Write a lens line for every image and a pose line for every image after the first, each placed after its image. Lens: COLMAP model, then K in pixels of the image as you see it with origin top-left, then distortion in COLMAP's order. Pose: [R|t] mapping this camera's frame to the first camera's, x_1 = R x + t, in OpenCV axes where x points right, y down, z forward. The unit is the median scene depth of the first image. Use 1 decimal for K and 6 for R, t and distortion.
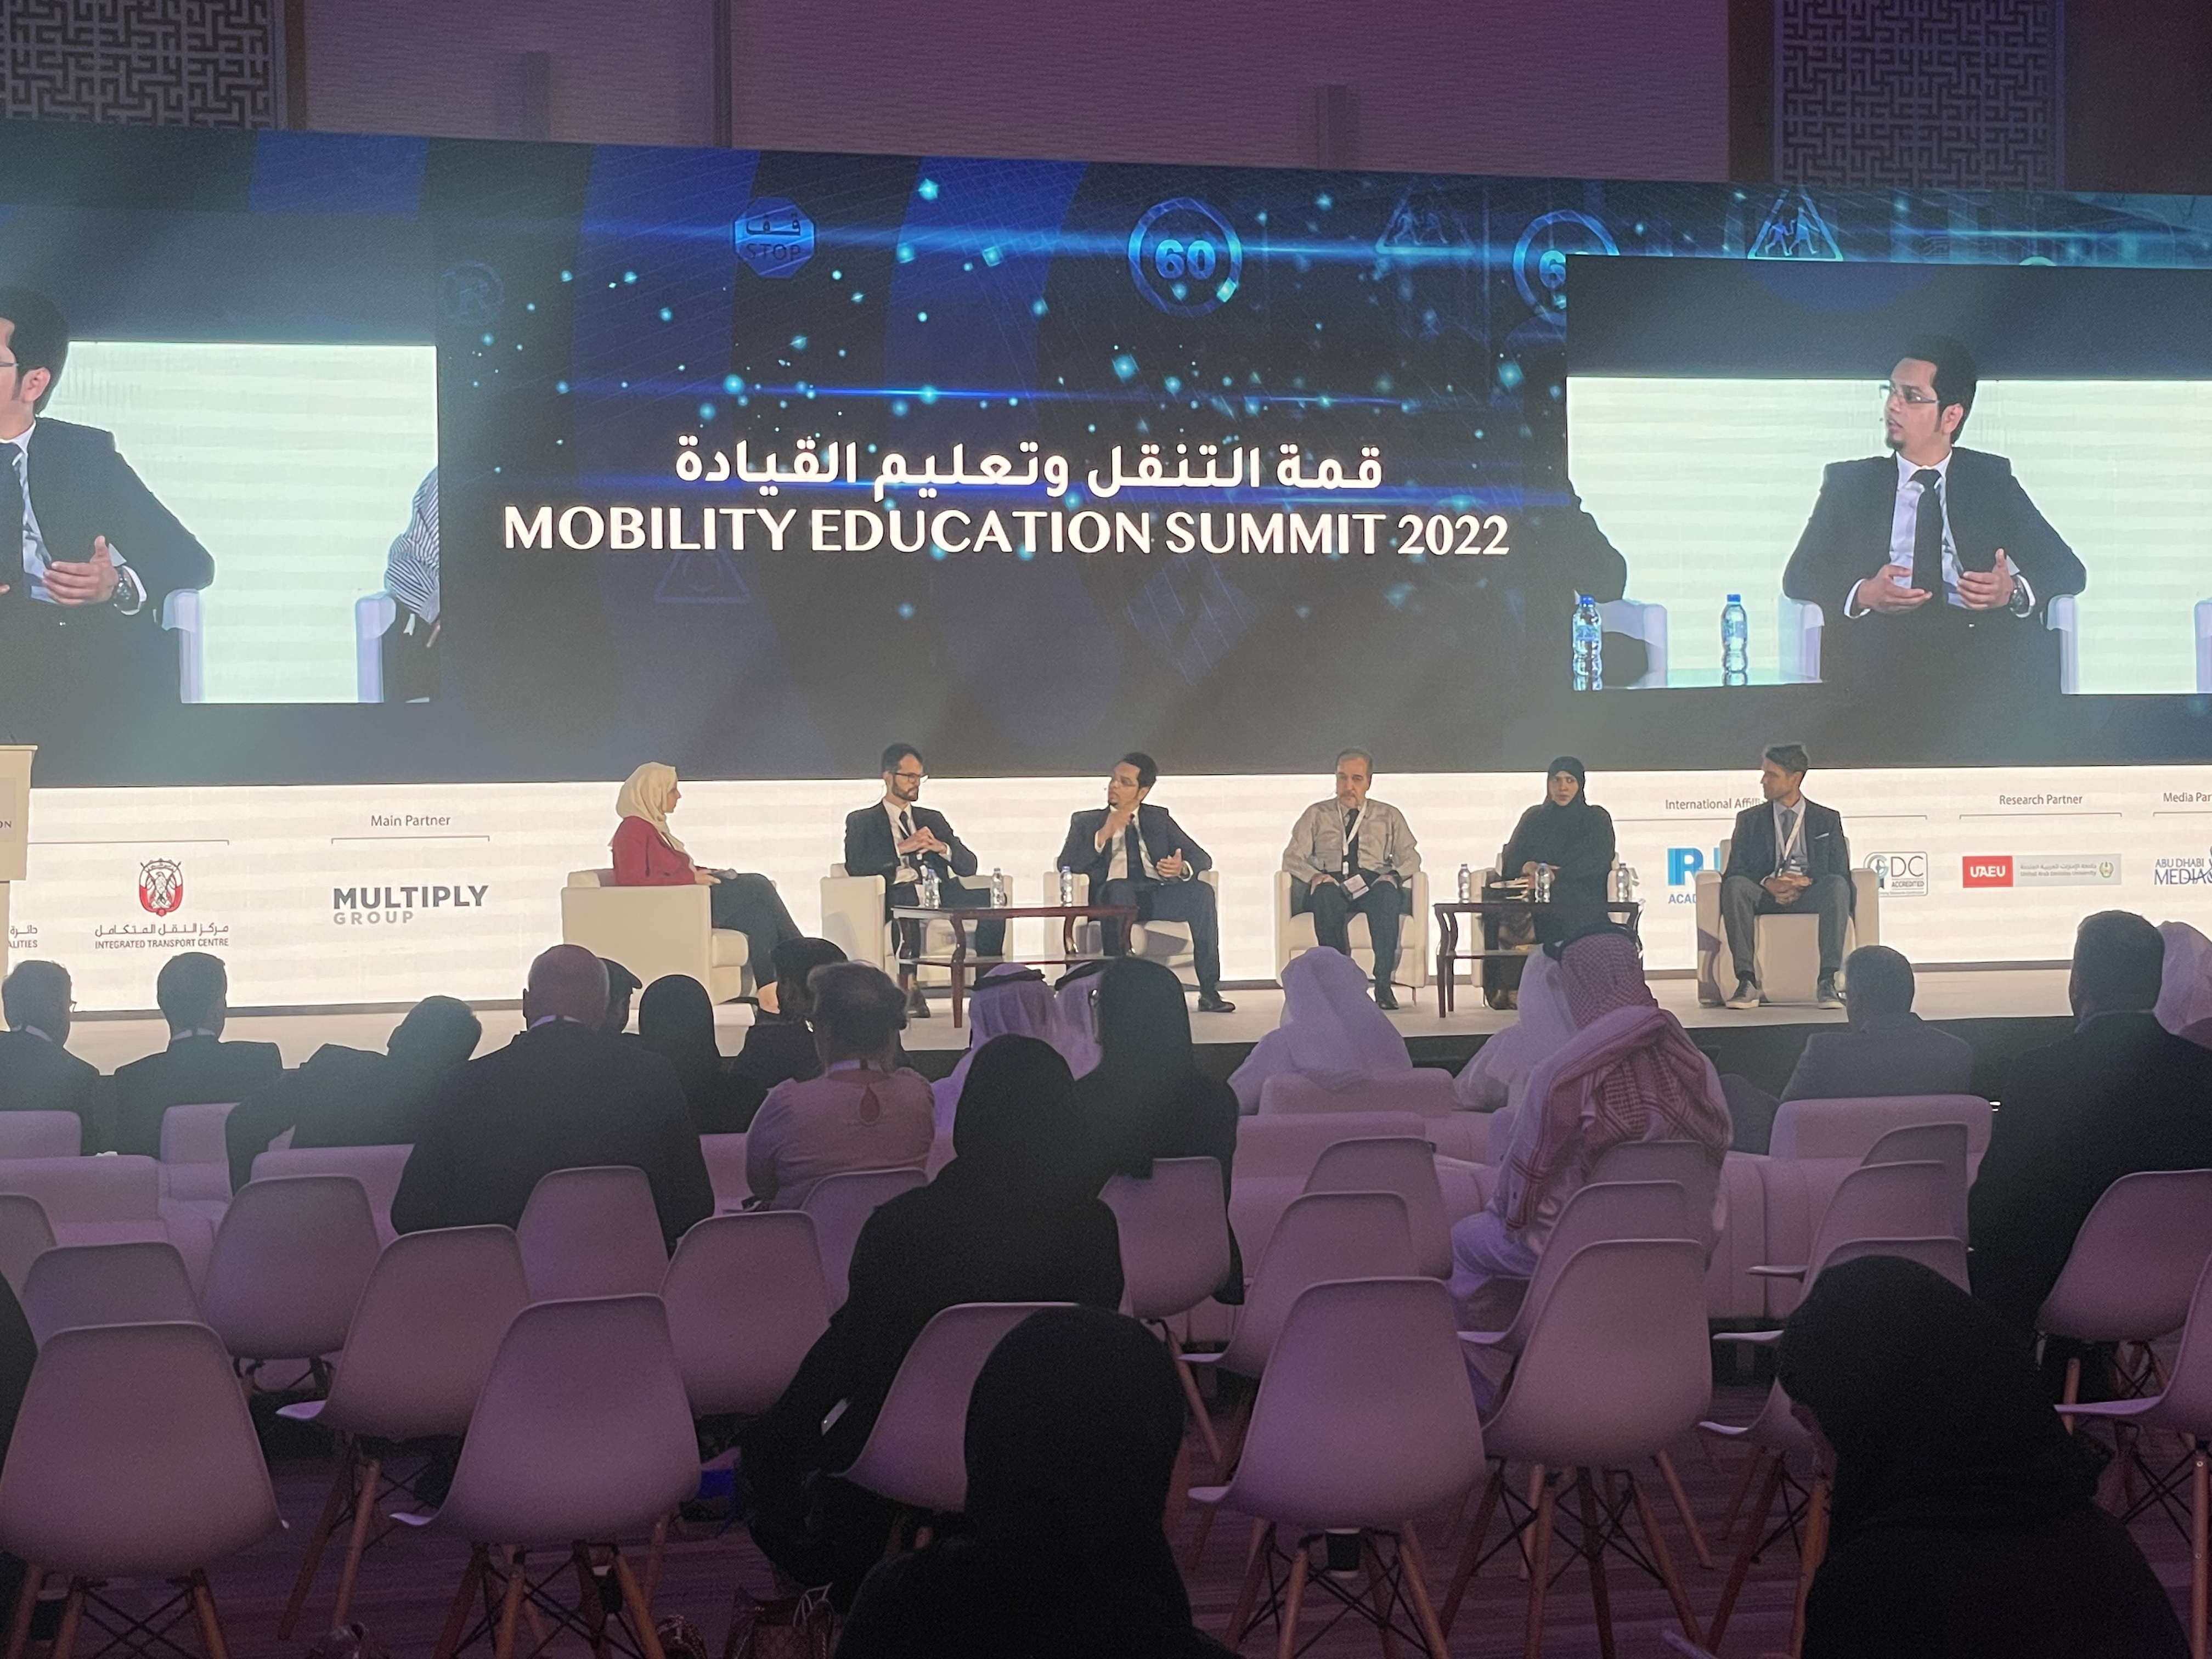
lens RADIAL K [[4550.9, 0, 1106.0], [0, 4550.9, 829.5], [0, 0, 1]] dist [-0.078450, -0.005095]
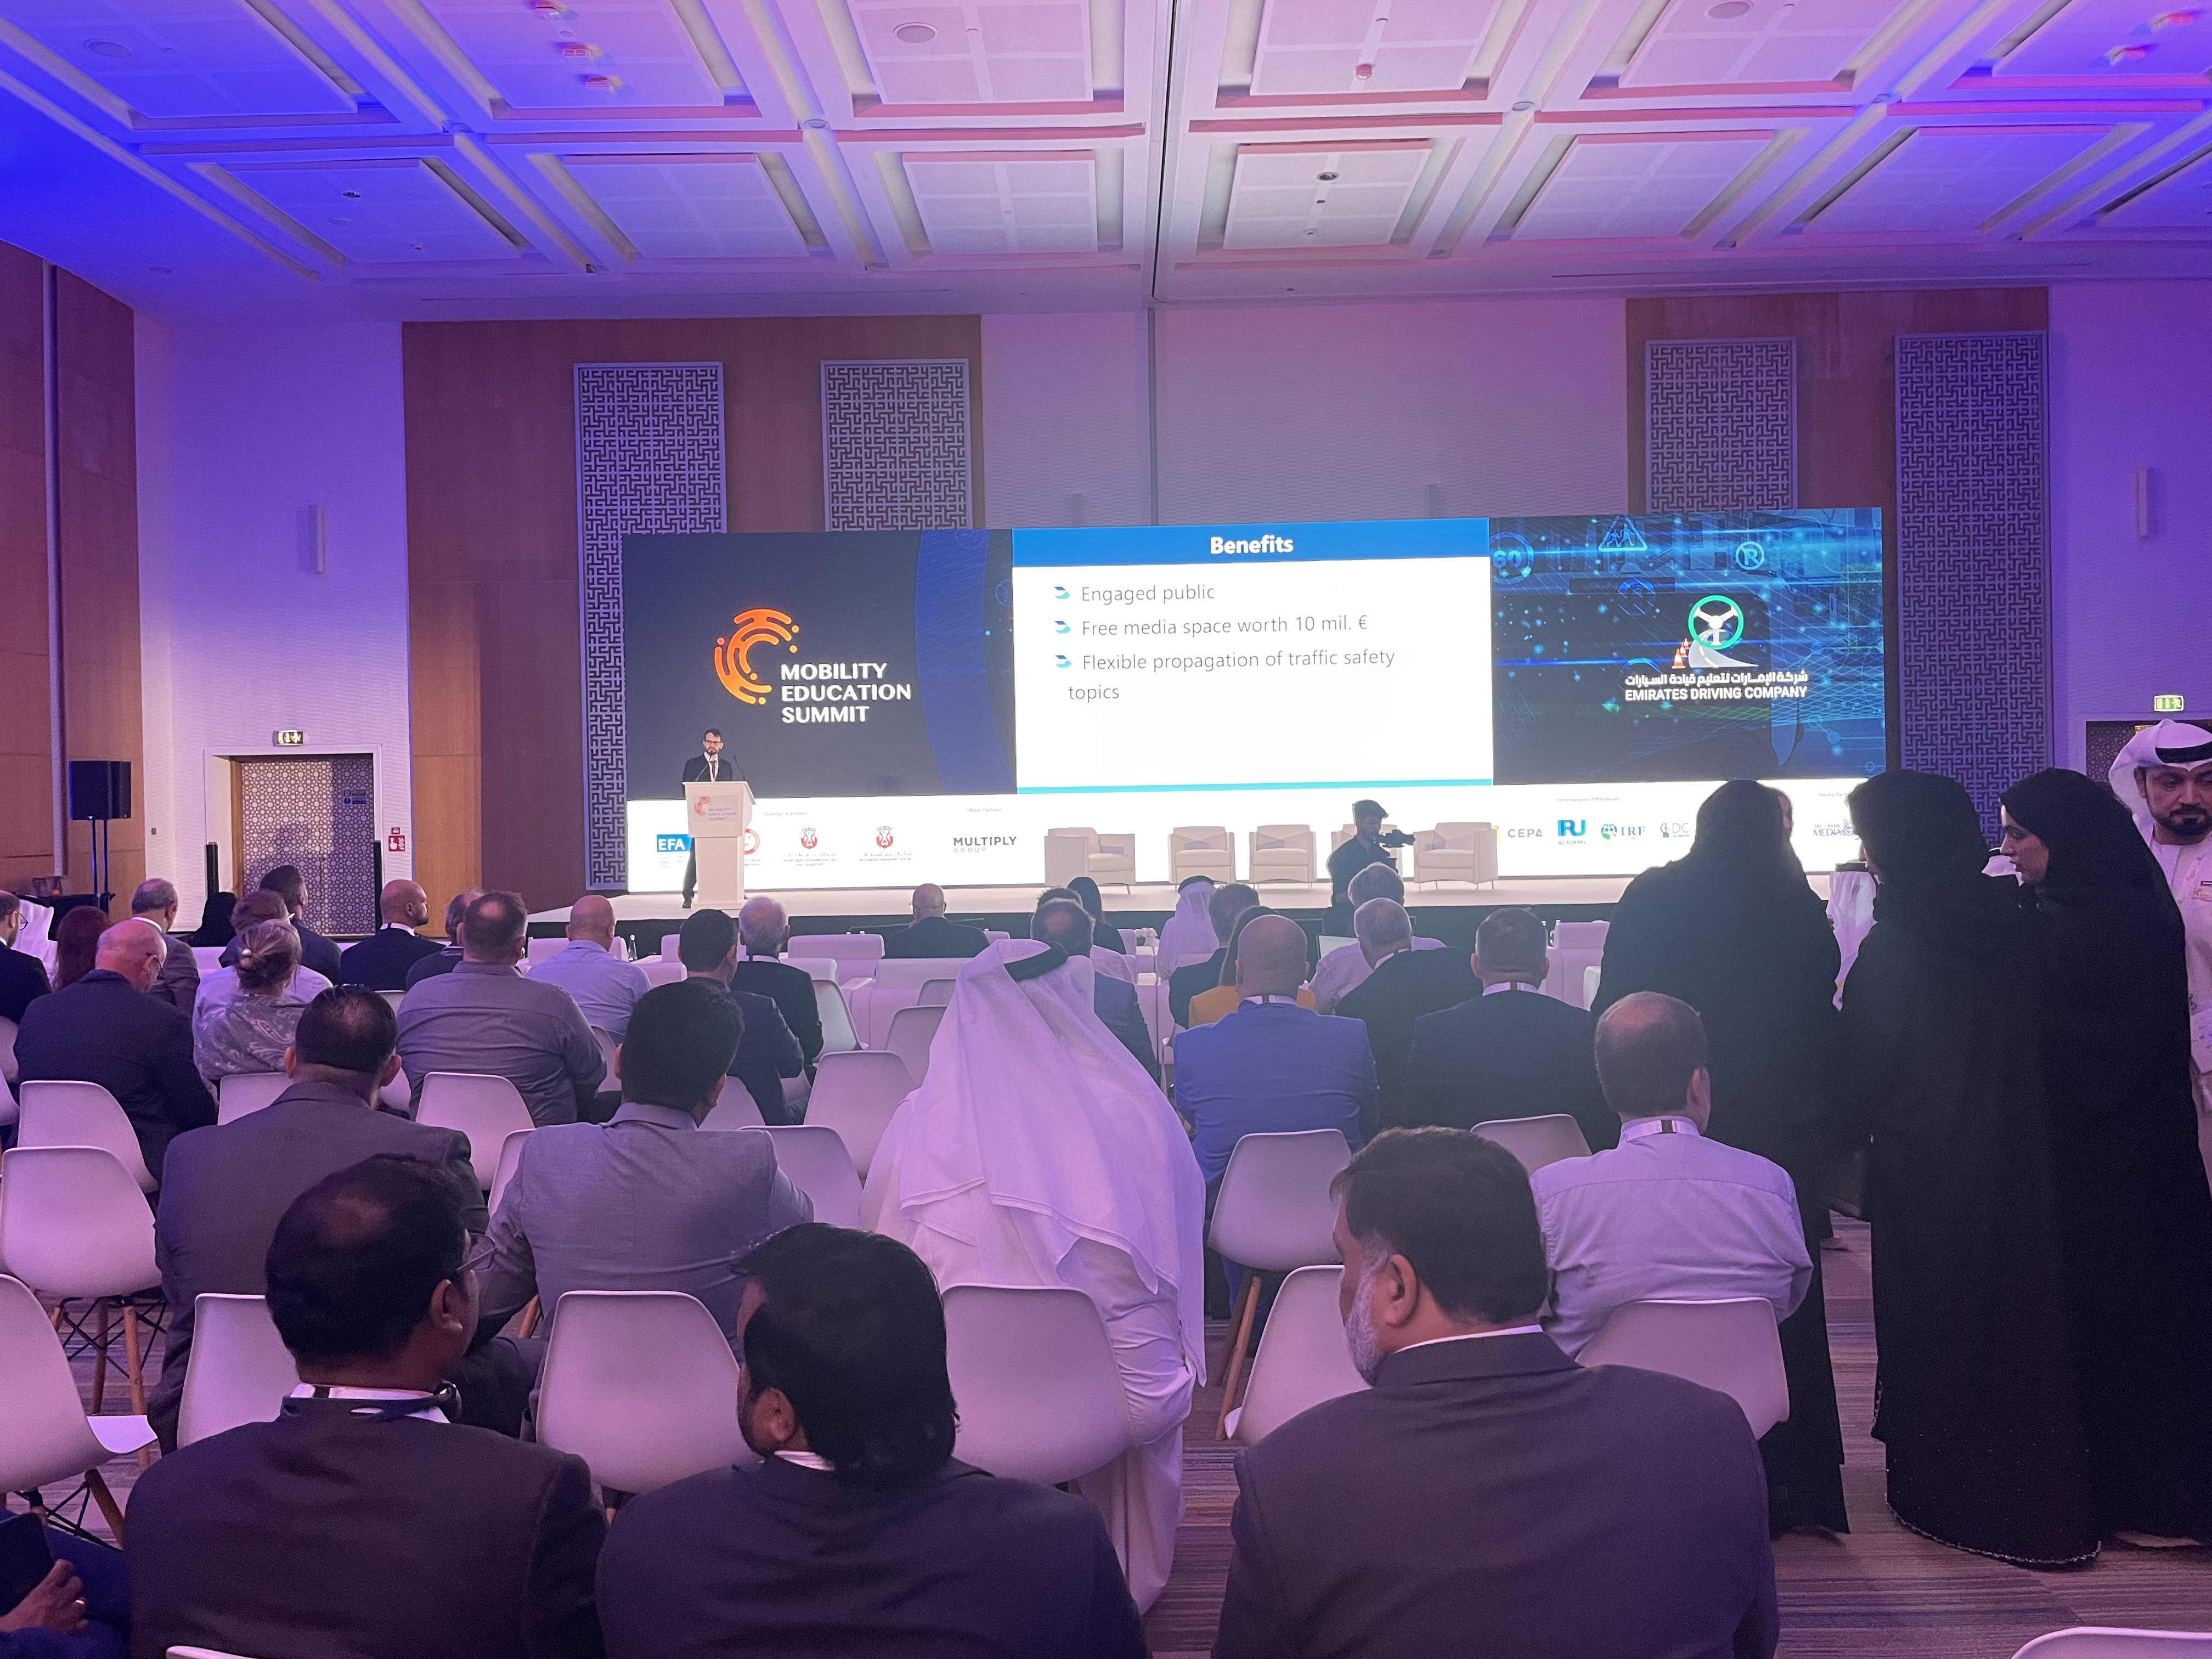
lens RADIAL K [[1854.0, 0, 1106.0], [0, 1854.0, 829.5], [0, 0, 1]] dist [-0.071772, -0.002320]
pose [[0.933056, 0.001482, -0.359728, 0.236263], [0.003876, 0.999892, 0.014174, -0.004583], [0.359710, -0.014620, 0.932950, 0.085264]]
